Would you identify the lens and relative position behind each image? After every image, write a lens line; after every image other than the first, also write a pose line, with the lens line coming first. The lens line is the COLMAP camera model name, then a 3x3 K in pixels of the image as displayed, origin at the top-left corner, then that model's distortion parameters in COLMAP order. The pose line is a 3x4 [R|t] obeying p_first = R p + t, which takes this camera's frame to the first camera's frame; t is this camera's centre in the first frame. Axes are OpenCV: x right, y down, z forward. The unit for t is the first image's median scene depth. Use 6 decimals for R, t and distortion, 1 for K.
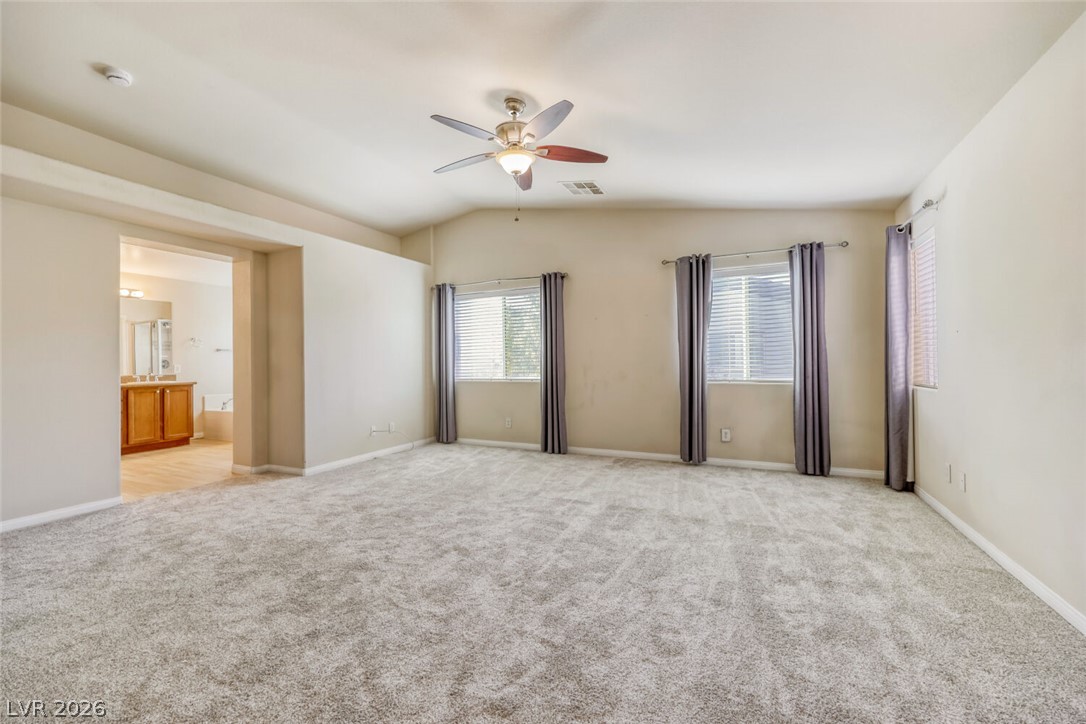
lens RADIAL K [[440.7, 0, 541.0], [0, 440.7, 358.4], [0, 0, 1]] dist [0.001014, -0.000007]
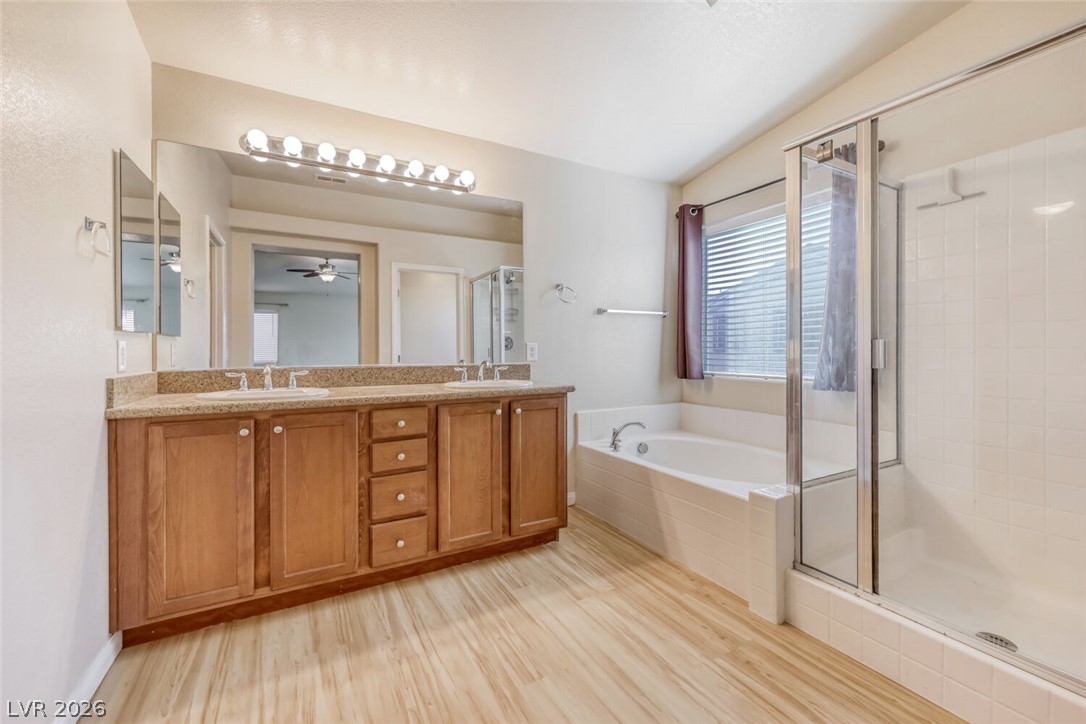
lens RADIAL K [[441.2, 0, 543.0], [0, 441.2, 362.0], [0, 0, 1]] dist [0.000705, 0.000063]
pose [[0.813920, 0.030529, -0.580174, -0.581342], [-0.006363, 0.999027, 0.043642, 0.015168], [0.580942, -0.031829, 0.813323, 0.671664]]
